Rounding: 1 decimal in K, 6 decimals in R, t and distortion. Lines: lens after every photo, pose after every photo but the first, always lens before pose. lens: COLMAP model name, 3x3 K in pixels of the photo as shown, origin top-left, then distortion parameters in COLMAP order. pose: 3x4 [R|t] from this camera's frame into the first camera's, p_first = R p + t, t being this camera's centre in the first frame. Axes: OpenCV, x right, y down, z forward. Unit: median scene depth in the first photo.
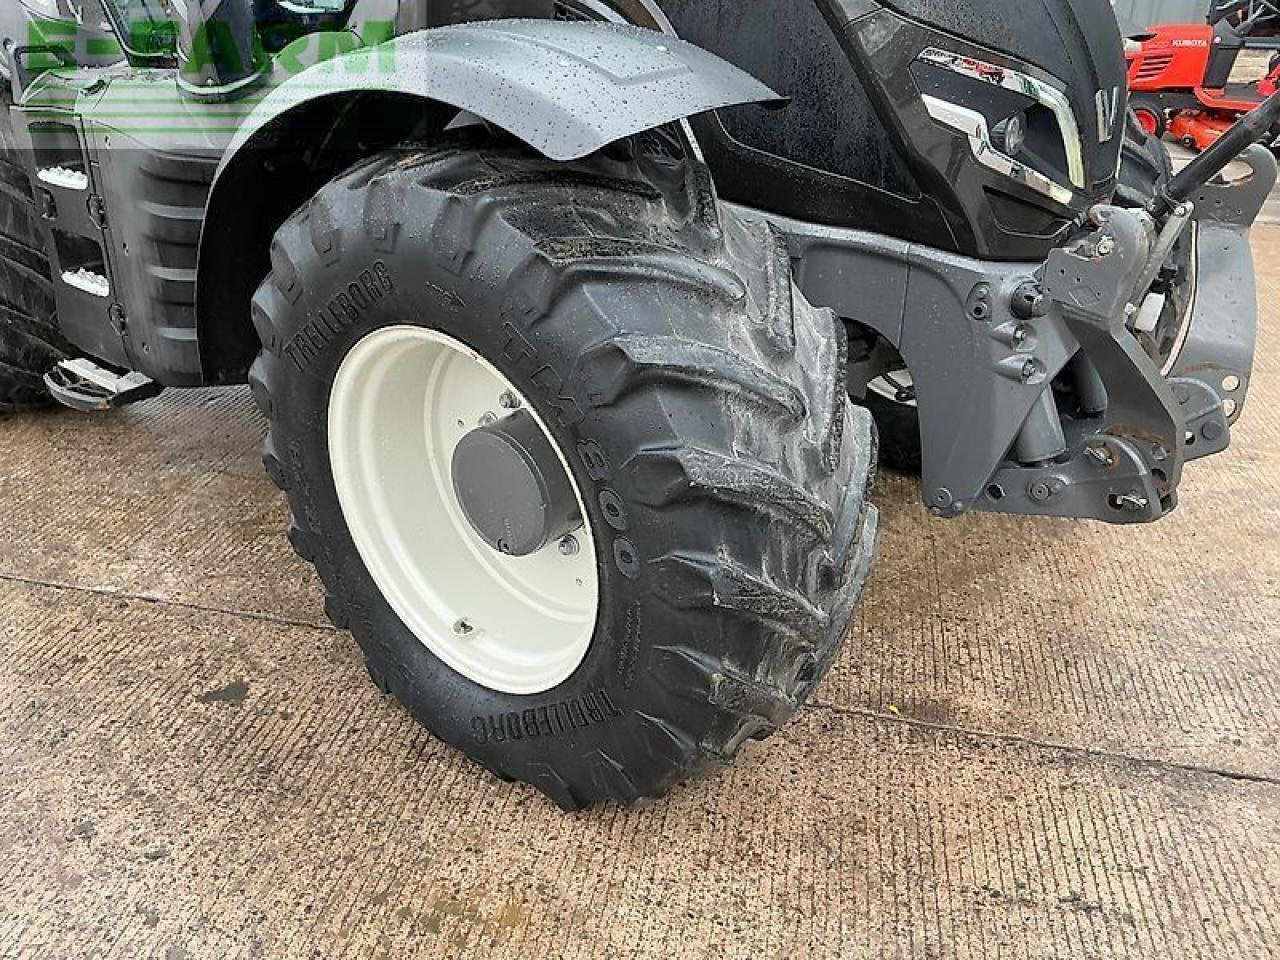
lens RADIAL K [[1062.1, 0, 640.0], [0, 1062.1, 480.0], [0, 0, 1]] dist [0.130542, -0.273075]
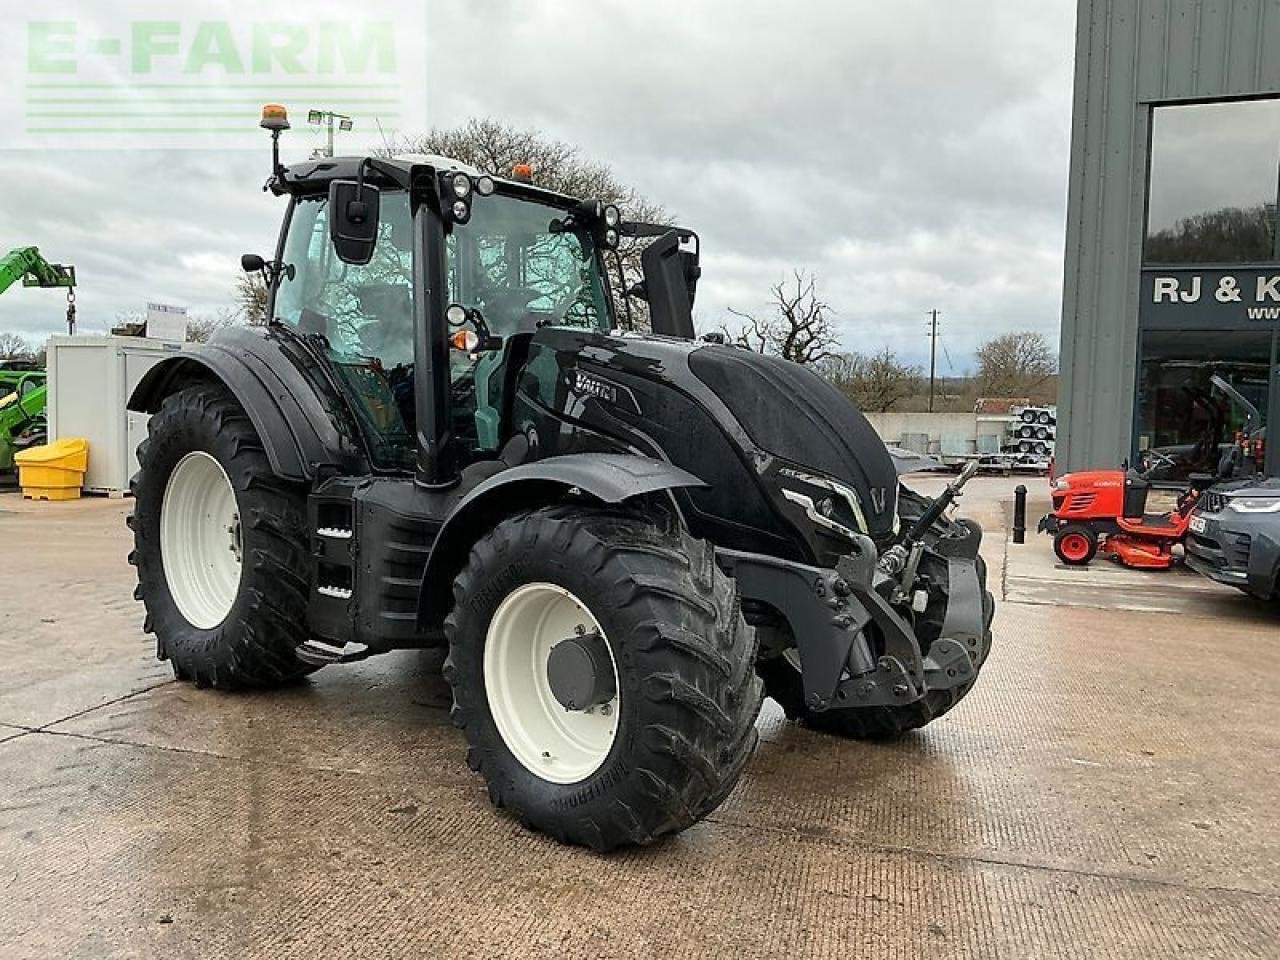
lens RADIAL K [[1071.5, 0, 640.0], [0, 1071.5, 480.0], [0, 0, 1]] dist [0.004399, 0.000292]
pose [[0.998755, 0.014610, -0.047705, 0.080389], [-0.031762, 0.923564, -0.382127, 0.431219], [0.038476, 0.383166, 0.922878, -0.941233]]
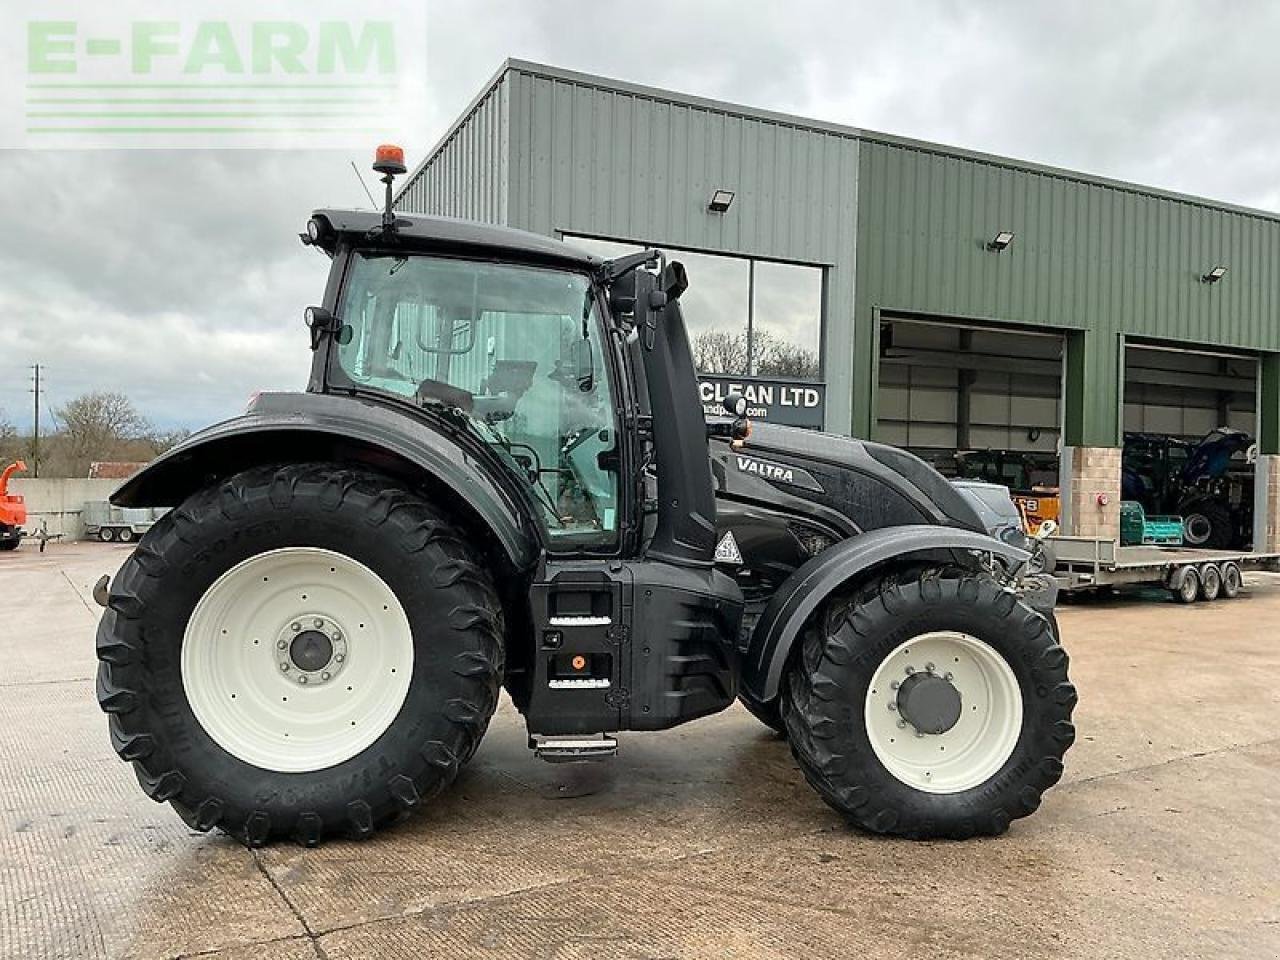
lens RADIAL K [[1062.1, 0, 640.0], [0, 1062.1, 480.0], [0, 0, 1]] dist [0.130542, -0.273075]
pose [[0.697664, 0.009544, 0.716362, -2.411594], [0.307568, 0.899088, -0.311518, 0.107285], [-0.647045, 0.437665, 0.624325, -0.319598]]
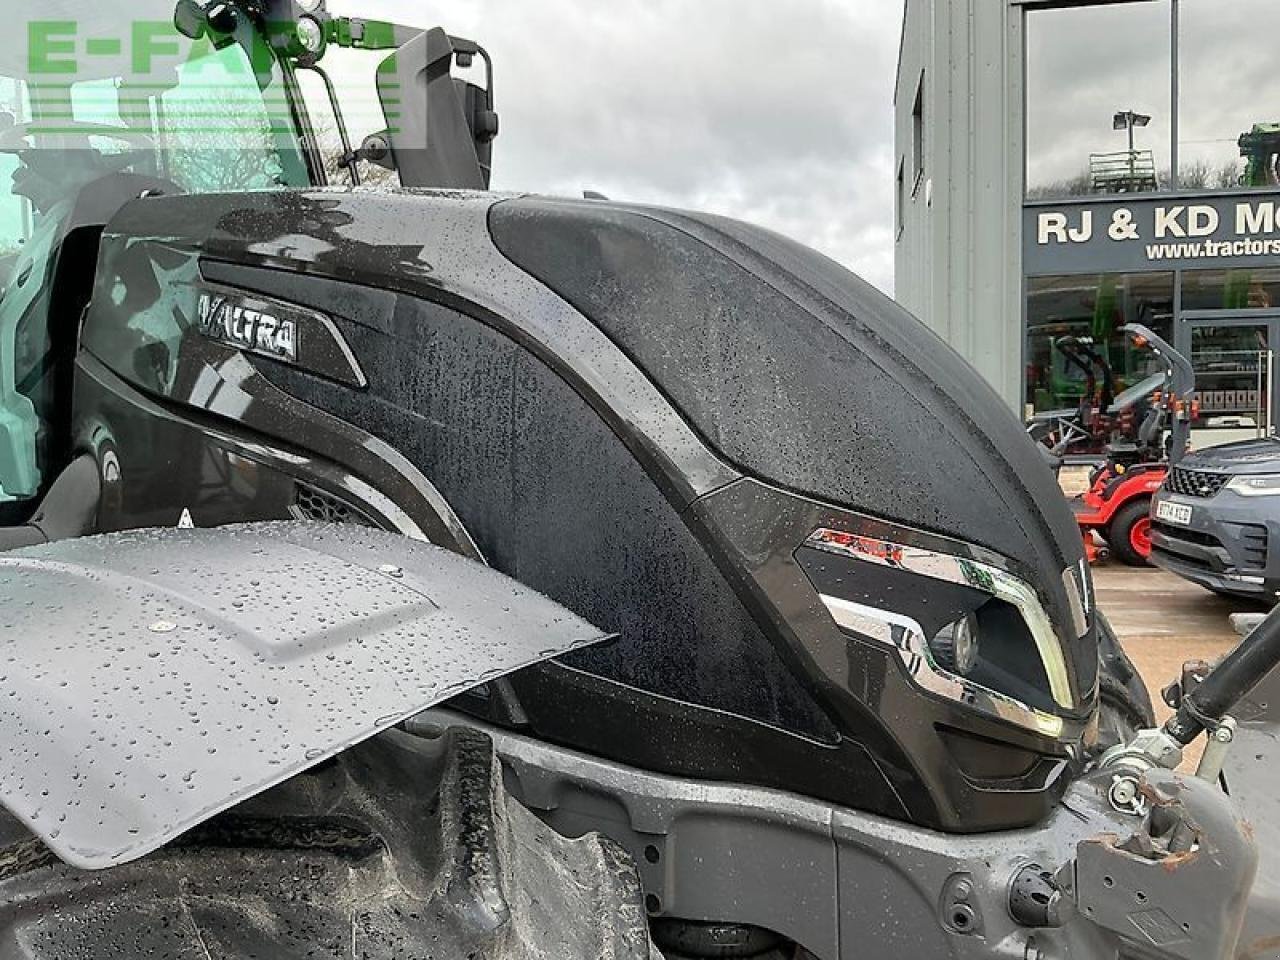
lens RADIAL K [[1062.1, 0, 640.0], [0, 1062.1, 480.0], [0, 0, 1]] dist [0.130542, -0.273075]
pose [[0.989887, -0.049347, 0.133002, 0.067561], [0.095899, 0.923652, -0.371040, -0.185828], [-0.104538, 0.380042, 0.919043, 0.375726]]
